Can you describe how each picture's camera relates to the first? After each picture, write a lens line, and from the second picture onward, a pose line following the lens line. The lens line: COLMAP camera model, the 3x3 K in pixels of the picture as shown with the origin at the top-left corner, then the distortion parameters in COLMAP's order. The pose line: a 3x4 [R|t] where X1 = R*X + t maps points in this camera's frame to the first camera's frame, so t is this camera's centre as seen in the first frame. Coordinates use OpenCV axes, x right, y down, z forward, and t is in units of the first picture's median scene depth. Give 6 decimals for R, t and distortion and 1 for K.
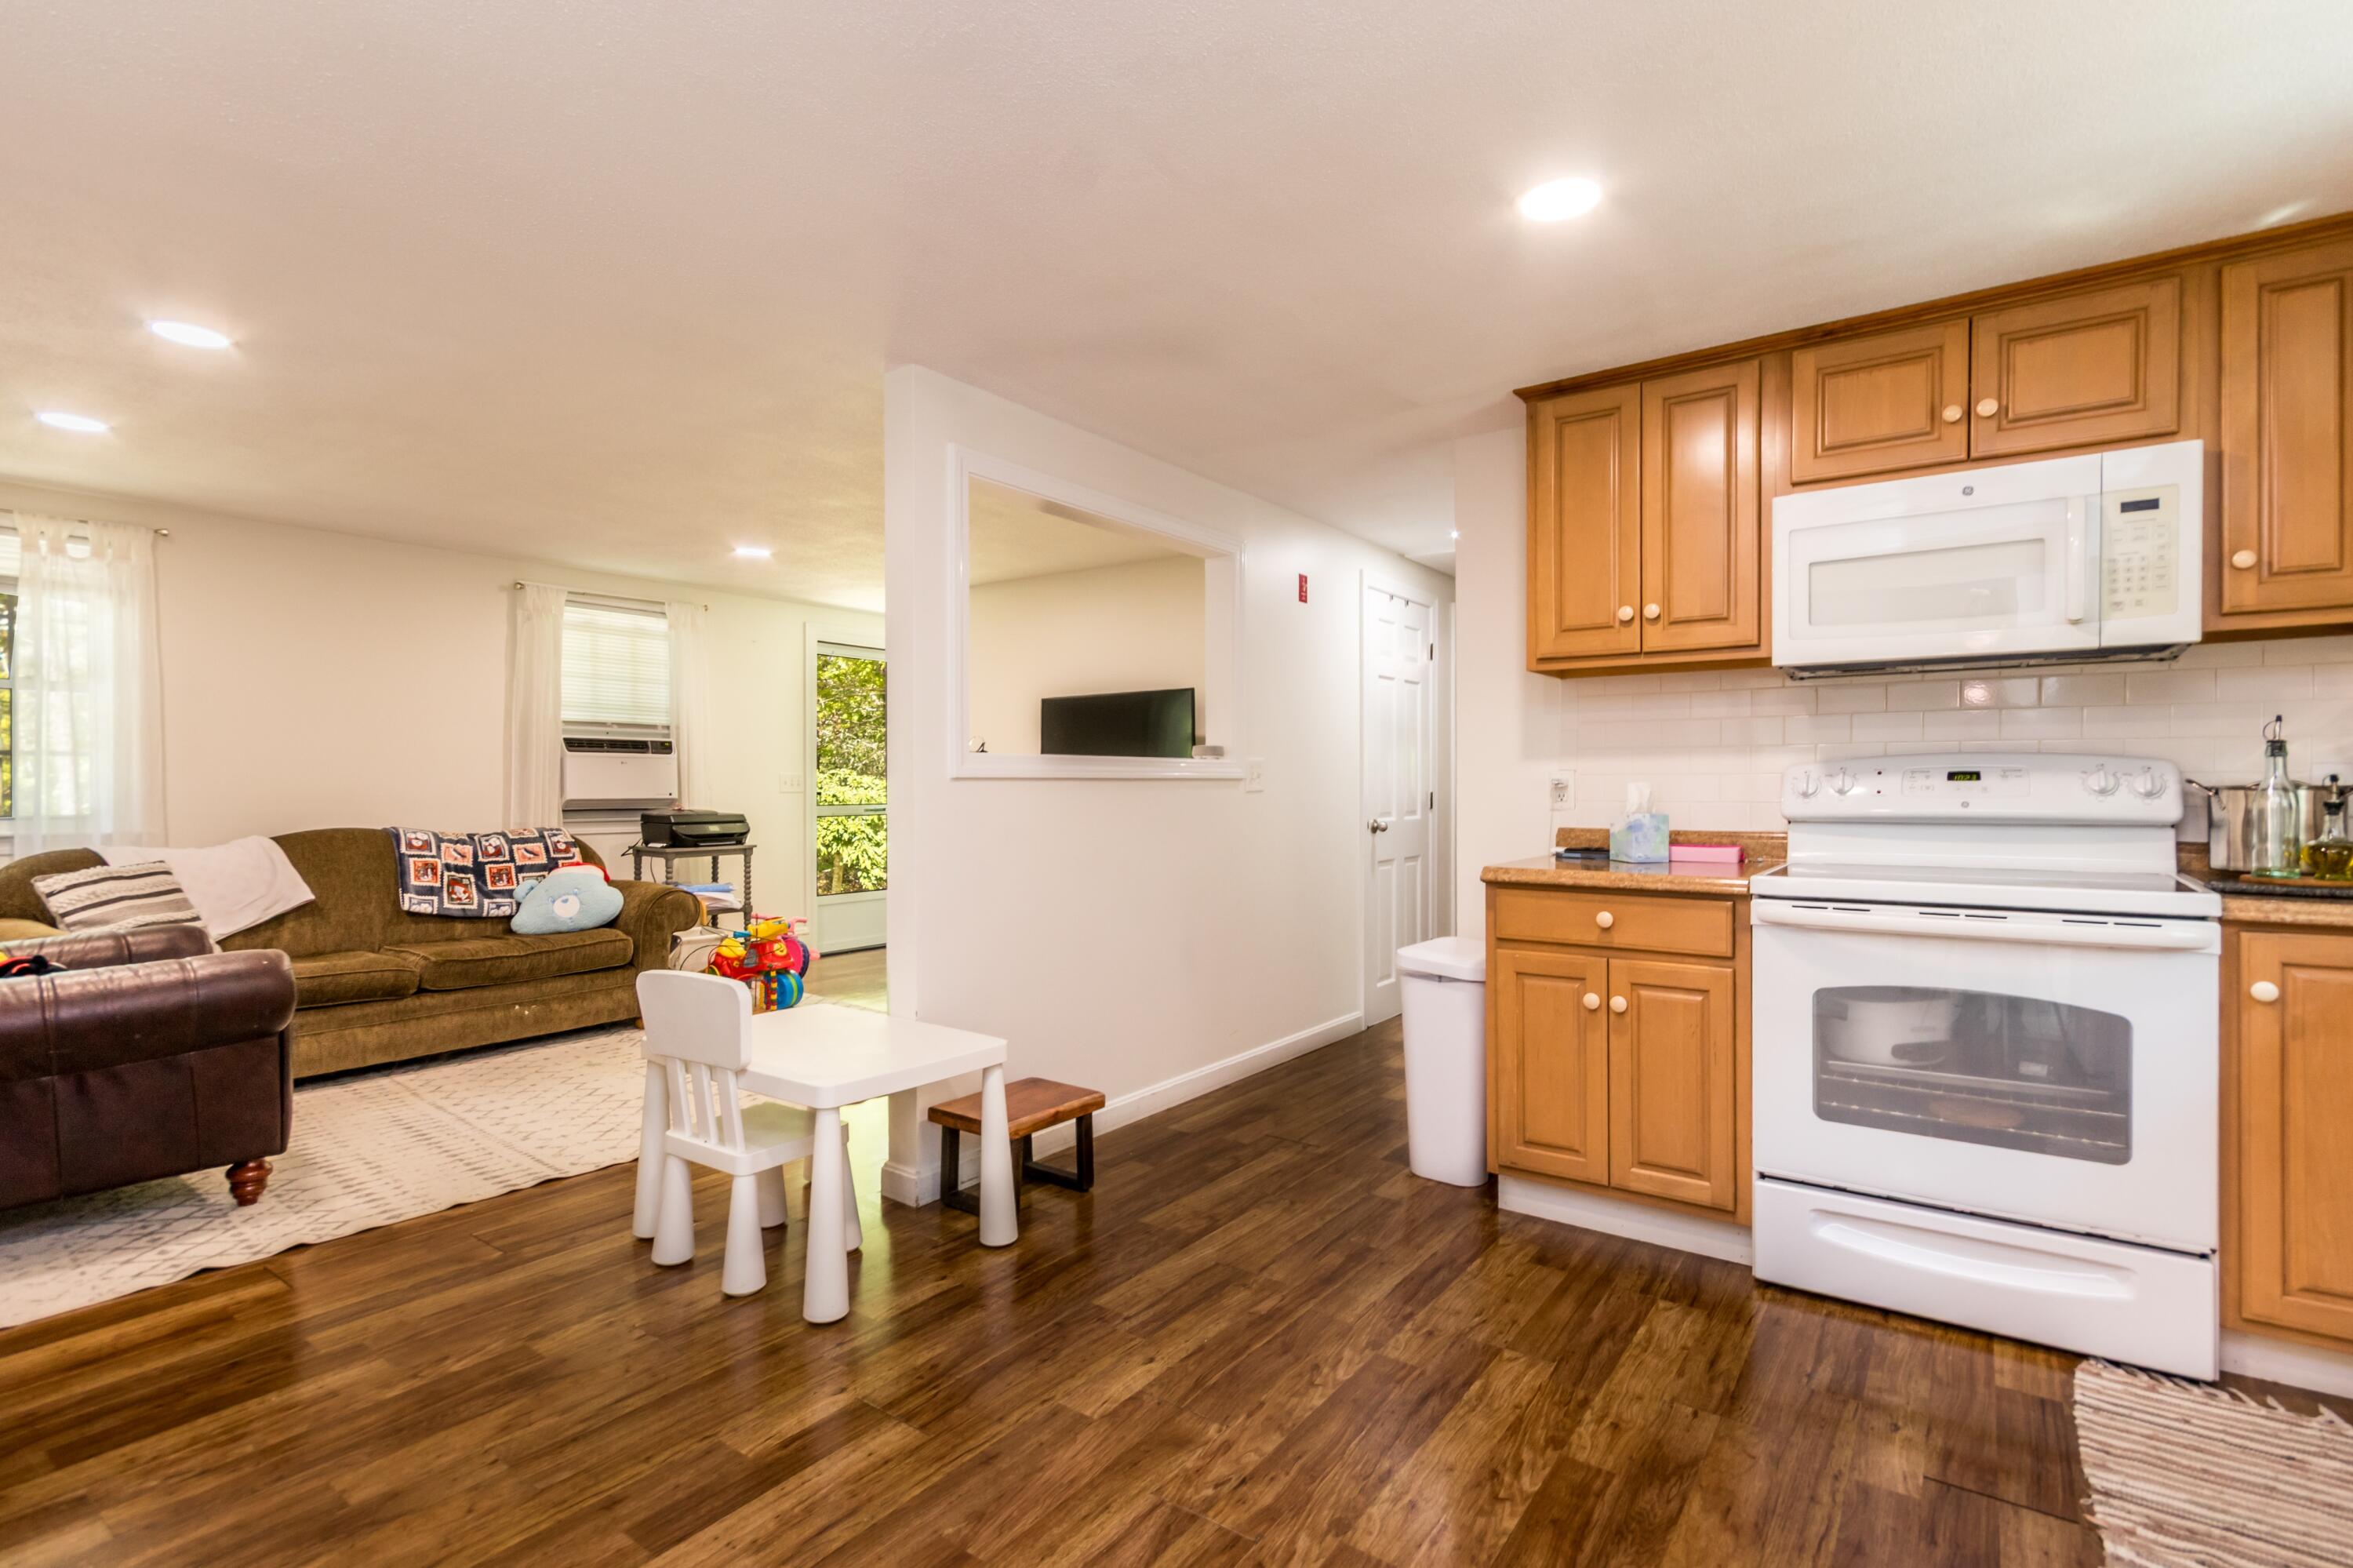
lens RADIAL K [[1106.7, 0, 1176.8], [0, 1106.7, 791.4], [0, 0, 1]] dist [0.001844, -0.000557]
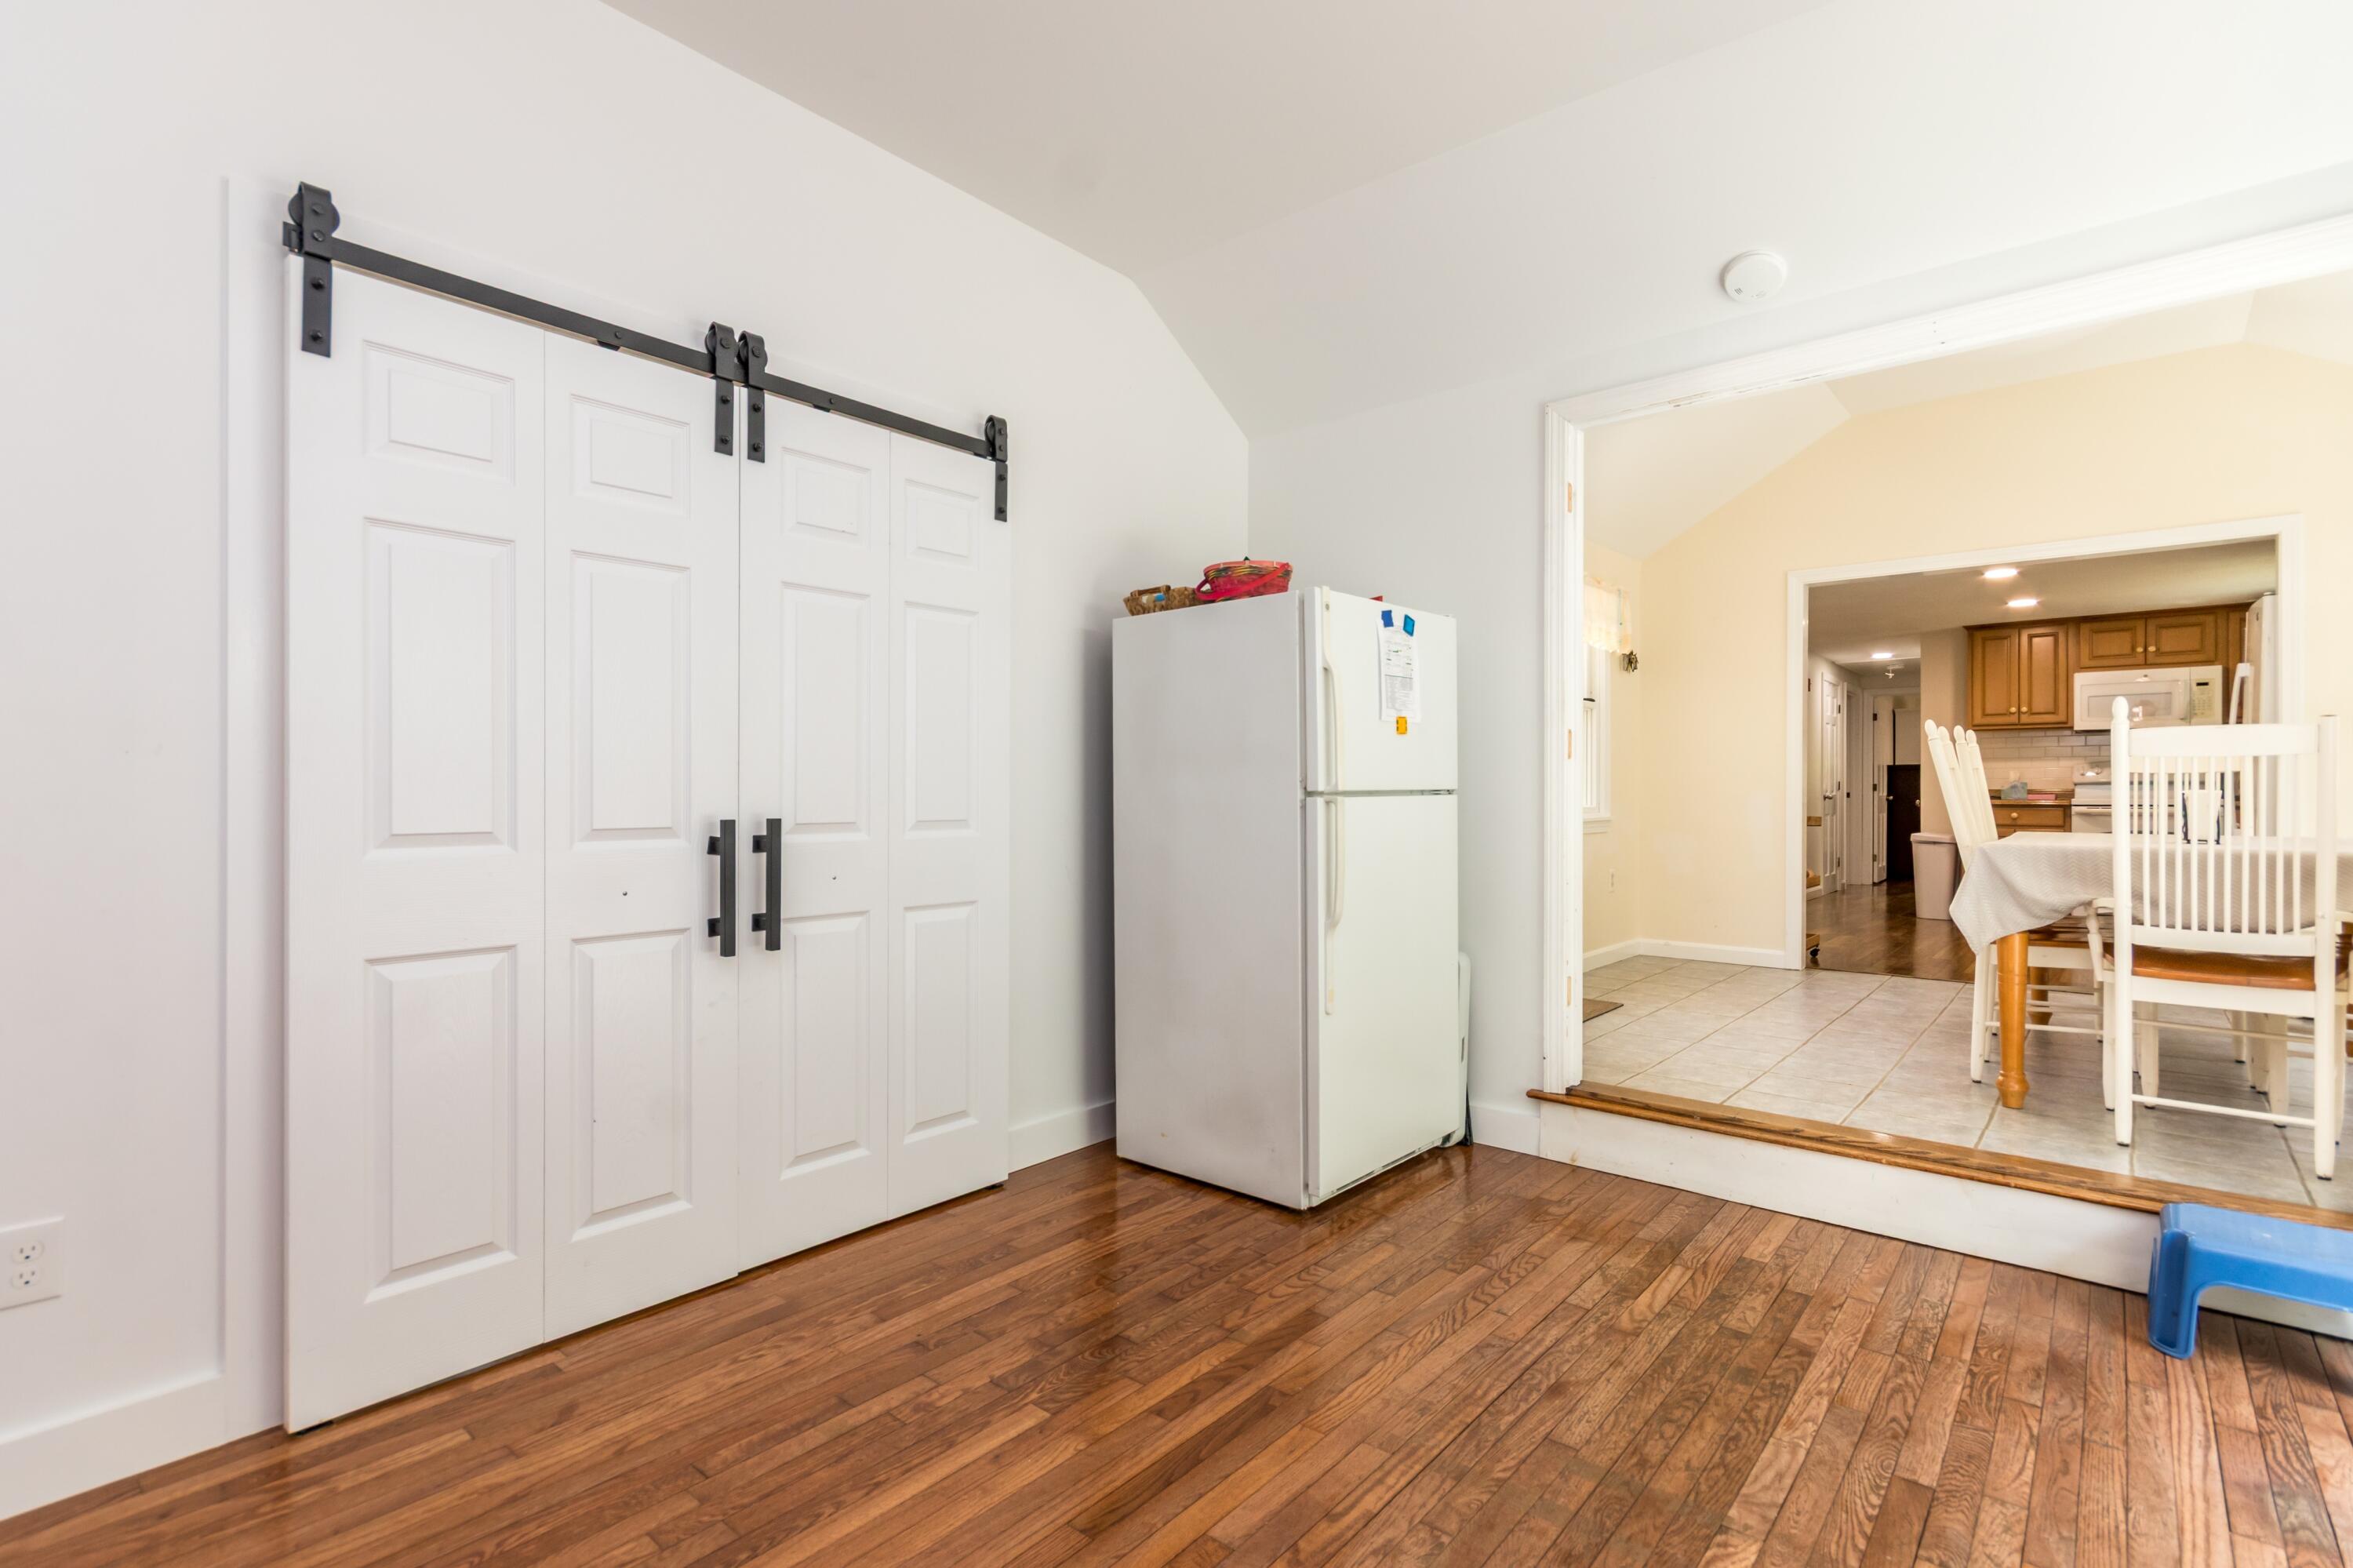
lens RADIAL K [[1096.6, 0, 1185.3], [0, 1096.6, 781.8], [0, 0, 1]] dist [0.001435, 0.000062]
pose [[0.996134, 0.006602, -0.087603, -1.115256], [-0.008026, 0.999841, -0.015915, 0.063272], [0.087484, 0.016556, 0.996028, -1.510517]]
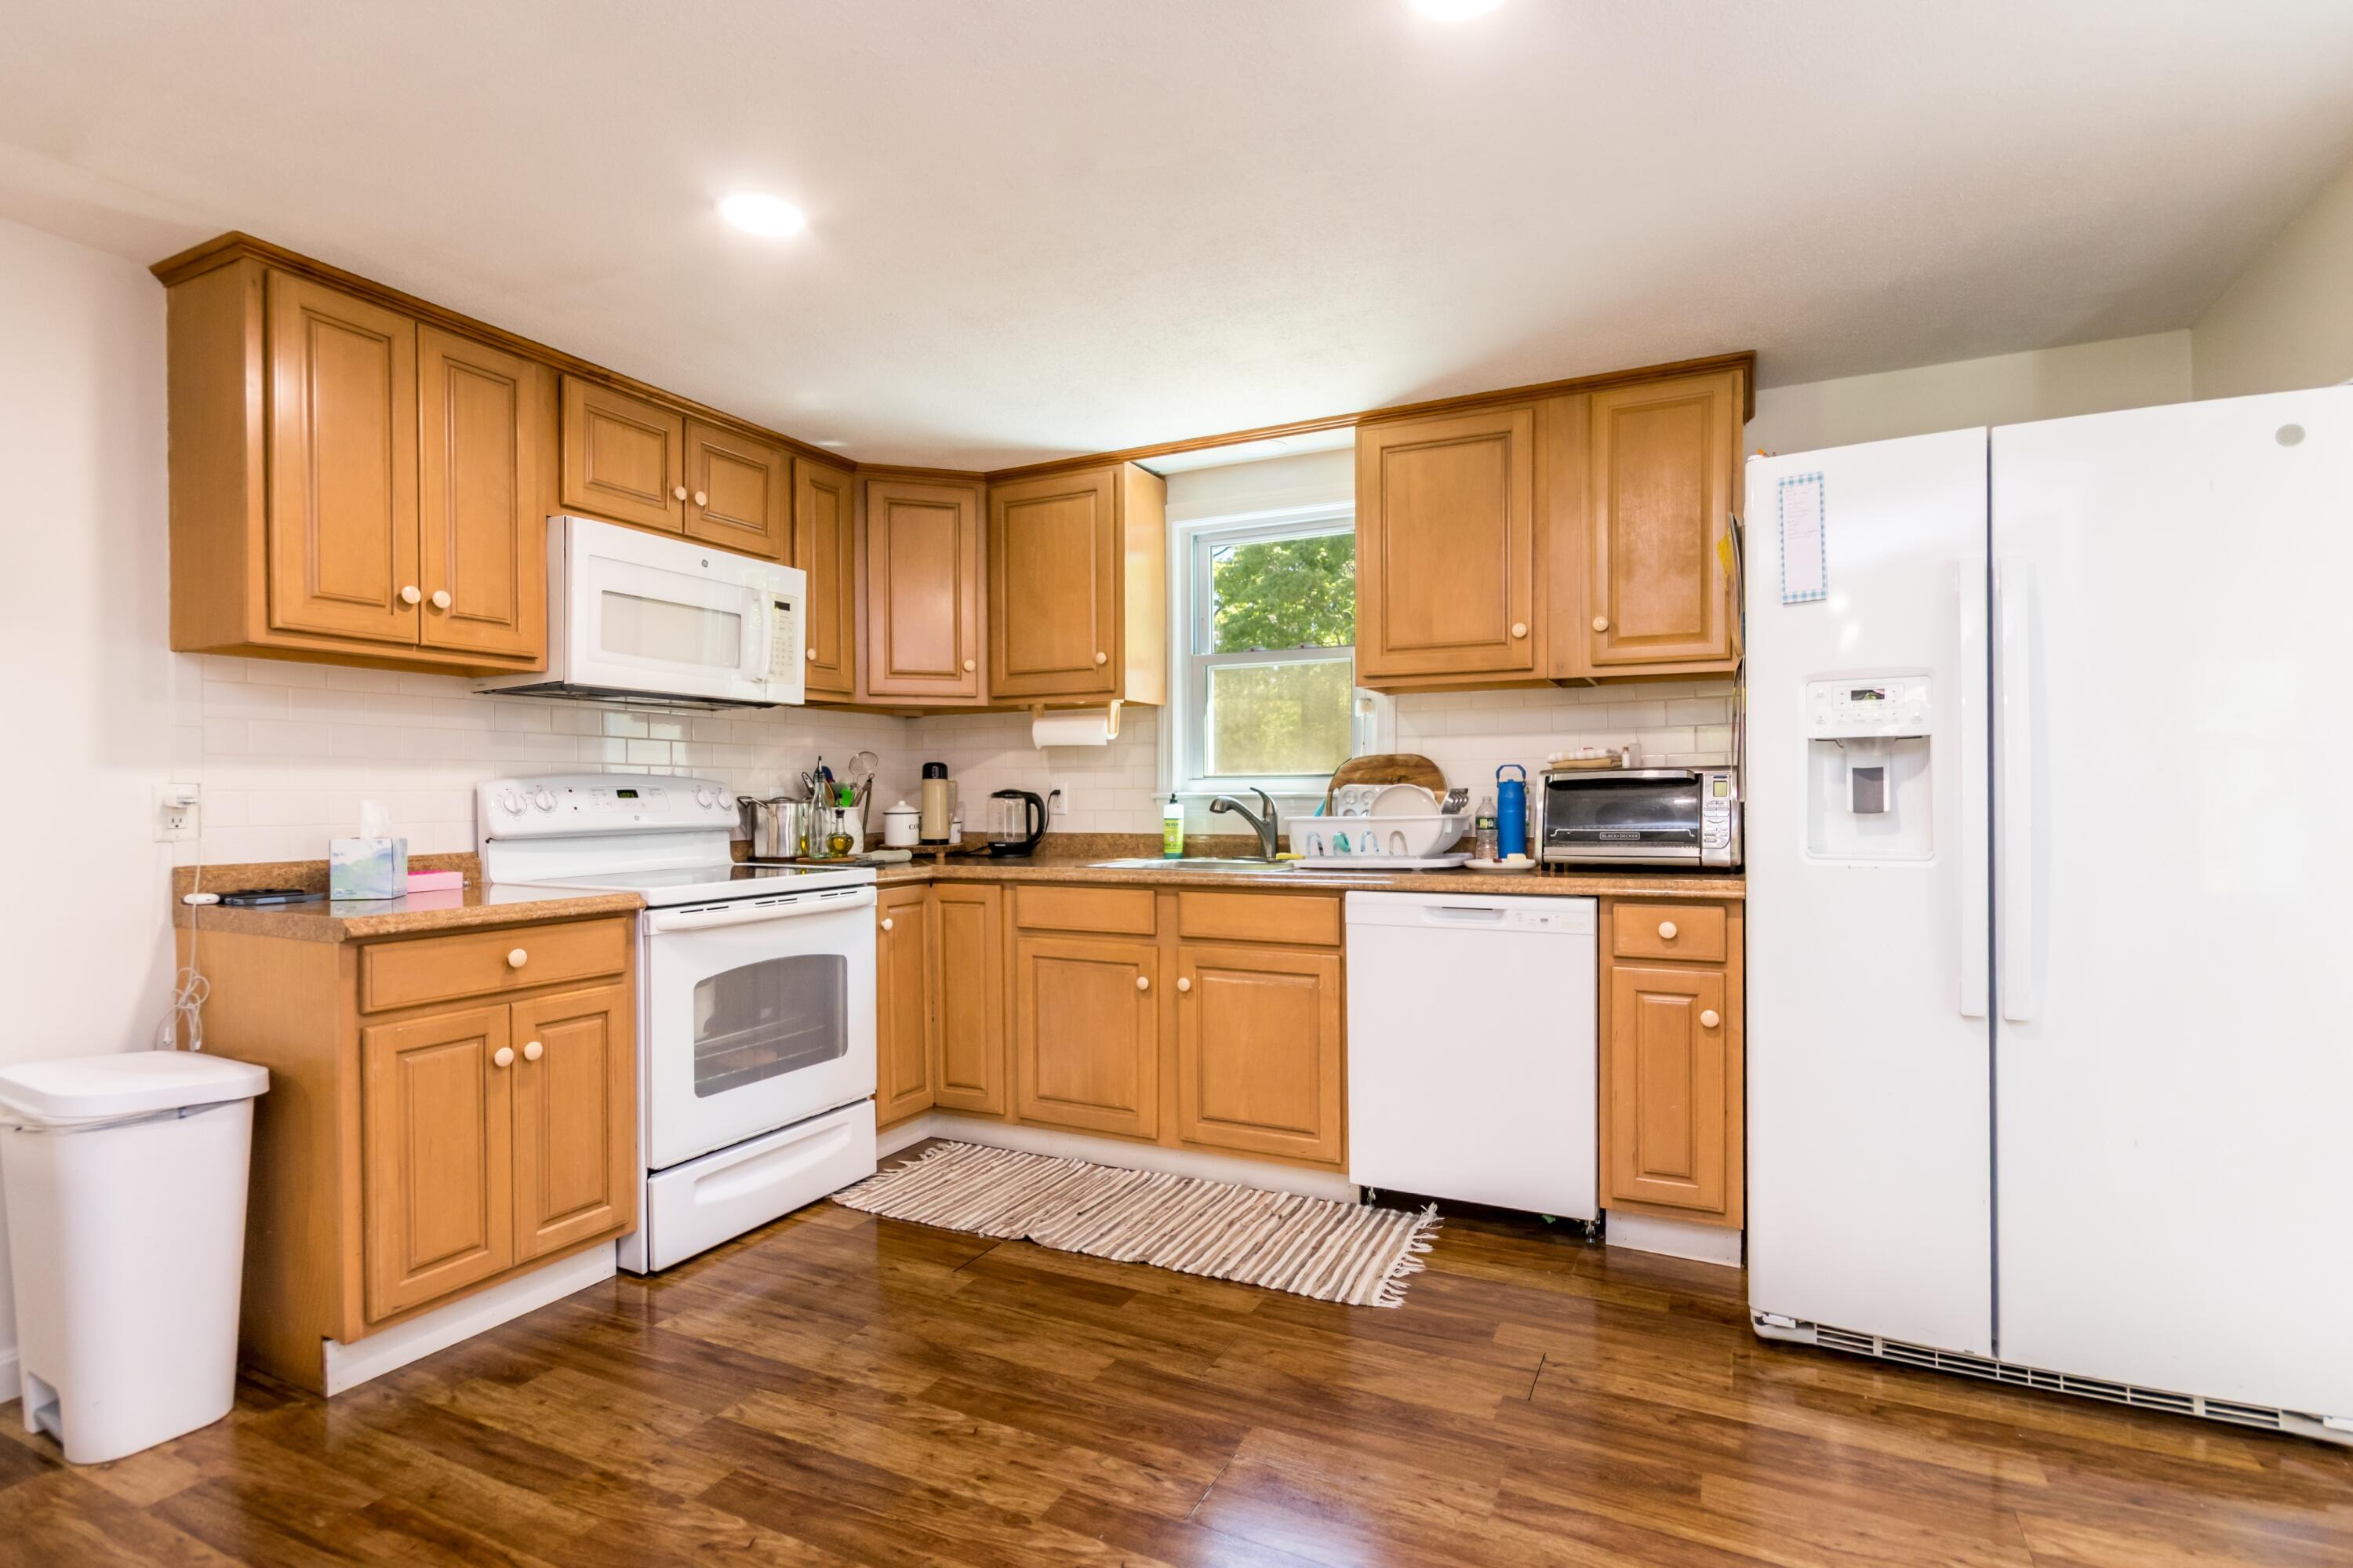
lens RADIAL K [[1125.8, 0, 1183.7], [0, 1125.8, 801.6], [0, 0, 1]] dist [-0.001365, 0.000050]
pose [[-0.164361, -0.003386, 0.986394, -0.402016], [0.011539, 0.999919, 0.005355, -0.003908], [-0.986333, 0.012262, -0.164308, 0.446354]]
